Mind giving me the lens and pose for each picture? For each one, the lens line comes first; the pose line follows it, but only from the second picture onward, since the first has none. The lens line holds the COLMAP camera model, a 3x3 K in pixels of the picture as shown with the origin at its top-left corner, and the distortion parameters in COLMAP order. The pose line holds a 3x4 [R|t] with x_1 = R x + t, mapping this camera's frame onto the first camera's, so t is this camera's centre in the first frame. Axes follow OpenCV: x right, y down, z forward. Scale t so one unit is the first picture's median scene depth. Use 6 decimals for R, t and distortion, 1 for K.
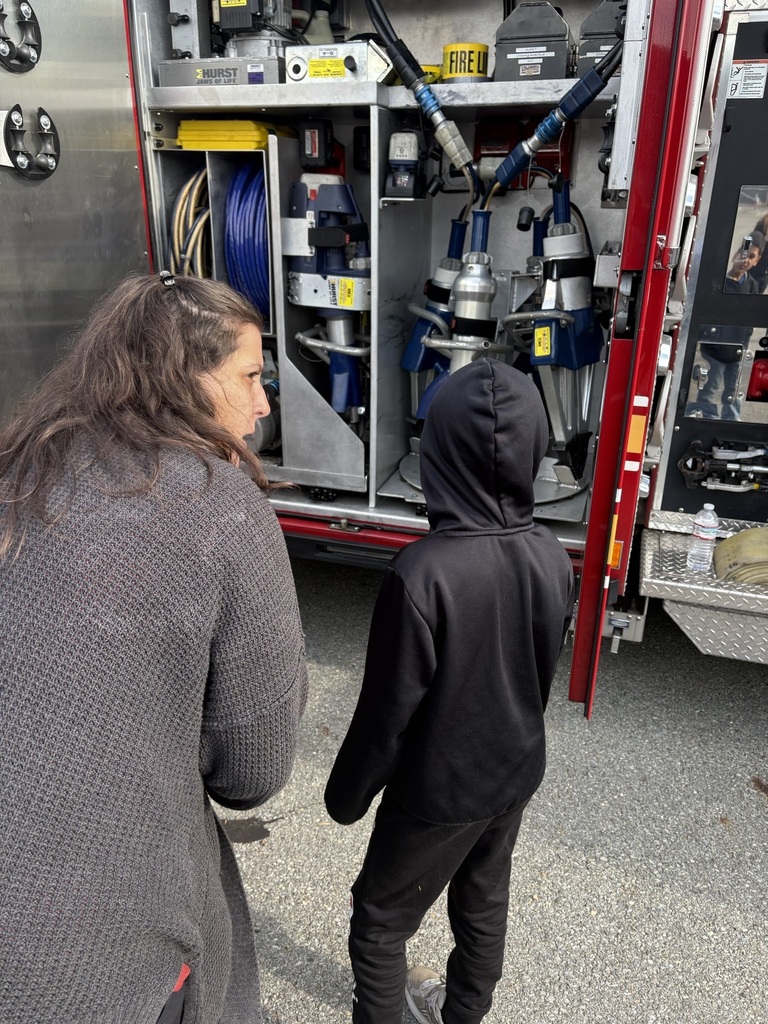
lens RADIAL K [[771.2, 0, 378.8], [0, 771.2, 513.0], [0, 0, 1]] dist [0.056021, -0.057150]
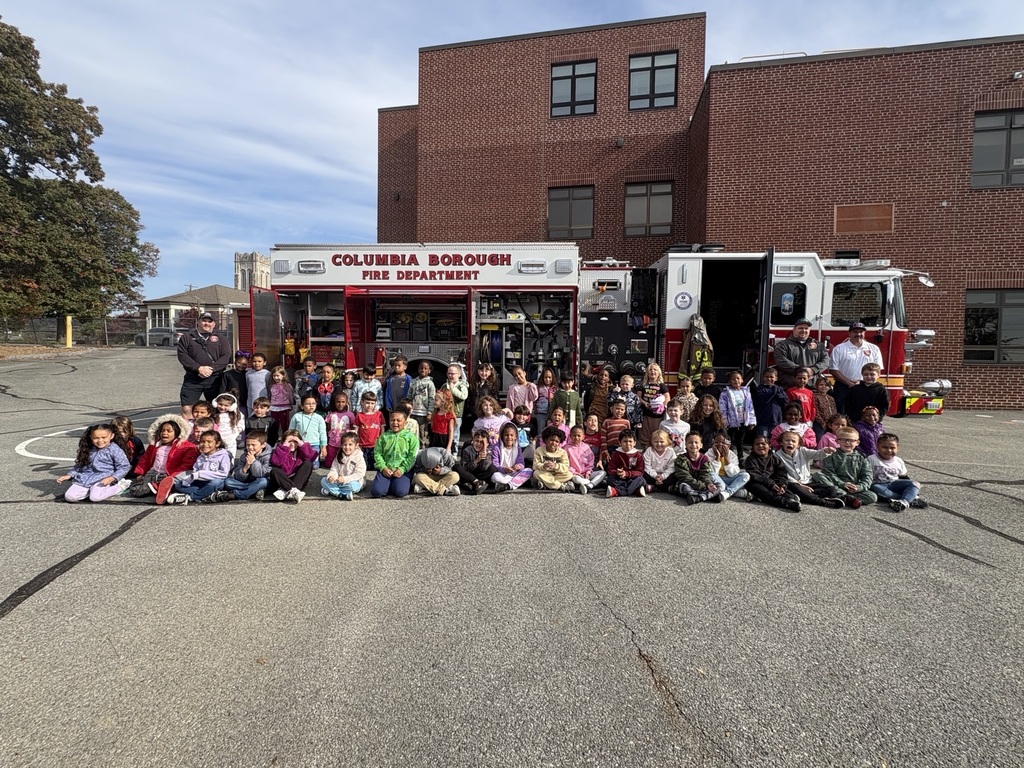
lens RADIAL K [[456.8, 0, 509.3], [0, 456.8, 383.5], [0, 0, 1]] dist [0.001203, -0.001281]
pose [[0.968006, -0.017378, 0.250324, -0.885830], [0.094548, 0.949334, -0.299710, 0.828115], [-0.232433, 0.313789, 0.920604, -1.785334]]
